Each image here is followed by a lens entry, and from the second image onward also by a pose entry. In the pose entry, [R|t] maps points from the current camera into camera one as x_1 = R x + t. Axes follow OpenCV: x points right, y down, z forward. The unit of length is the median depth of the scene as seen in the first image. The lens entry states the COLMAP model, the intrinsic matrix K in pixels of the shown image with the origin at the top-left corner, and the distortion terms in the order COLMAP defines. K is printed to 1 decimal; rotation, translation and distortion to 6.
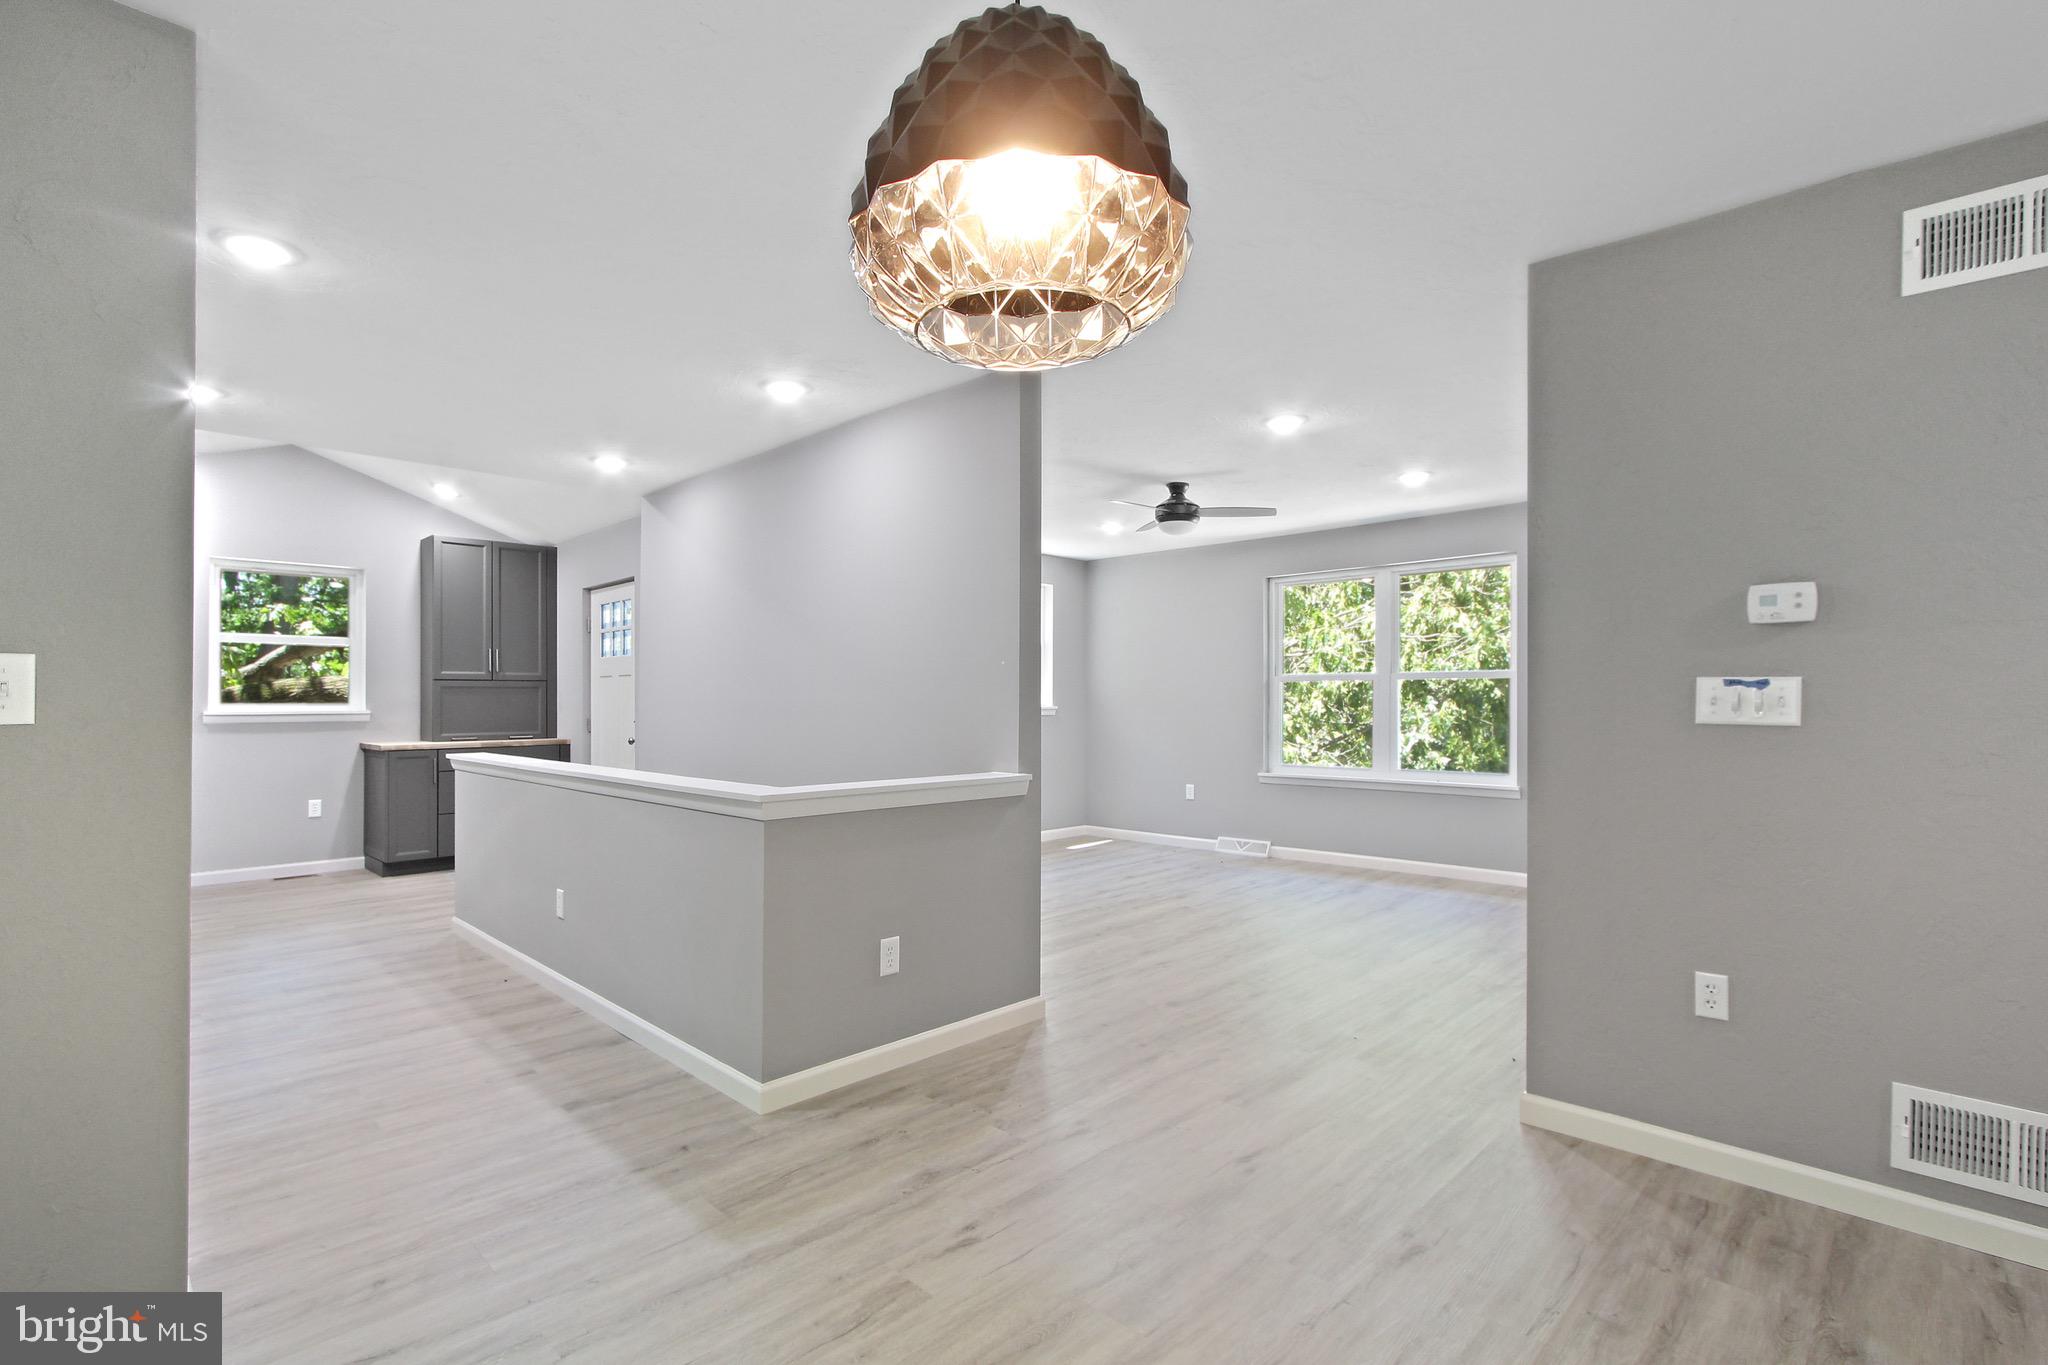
lens RADIAL K [[964.9, 0, 1018.2], [0, 964.9, 708.6], [0, 0, 1]] dist [0.000597, 0.000092]
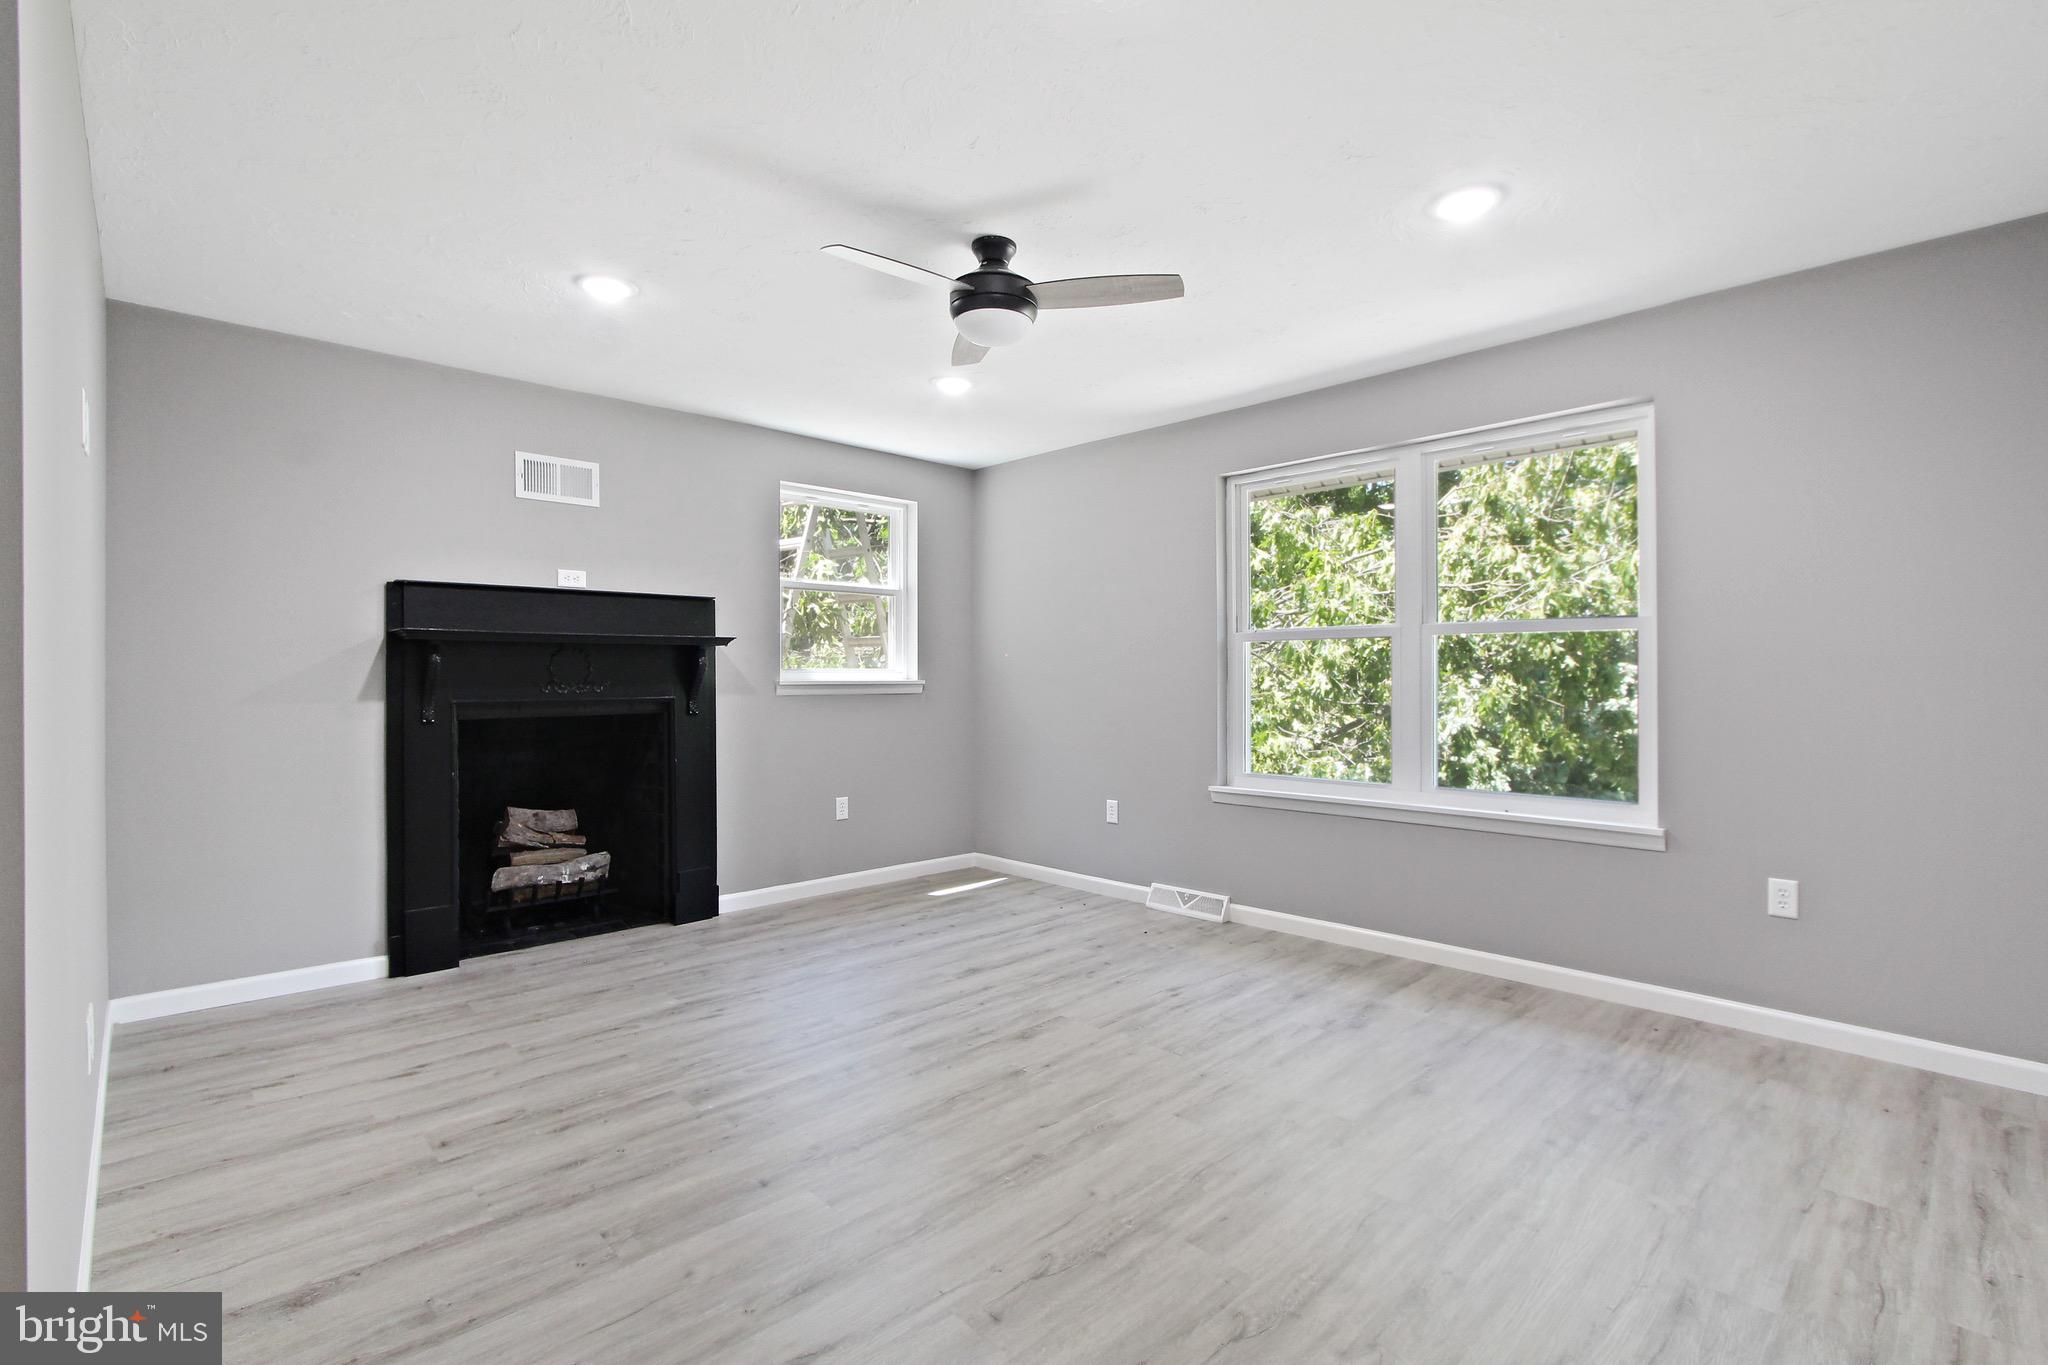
lens RADIAL K [[939.9, 0, 1021.1], [0, 939.9, 672.1], [0, 0, 1]] dist [-0.015127, 0.000152]
pose [[0.999346, 0.000072, -0.036148, 0.110313], [-0.000546, 0.999914, -0.013106, 0.000321], [0.036144, 0.013117, 0.999261, 0.285350]]
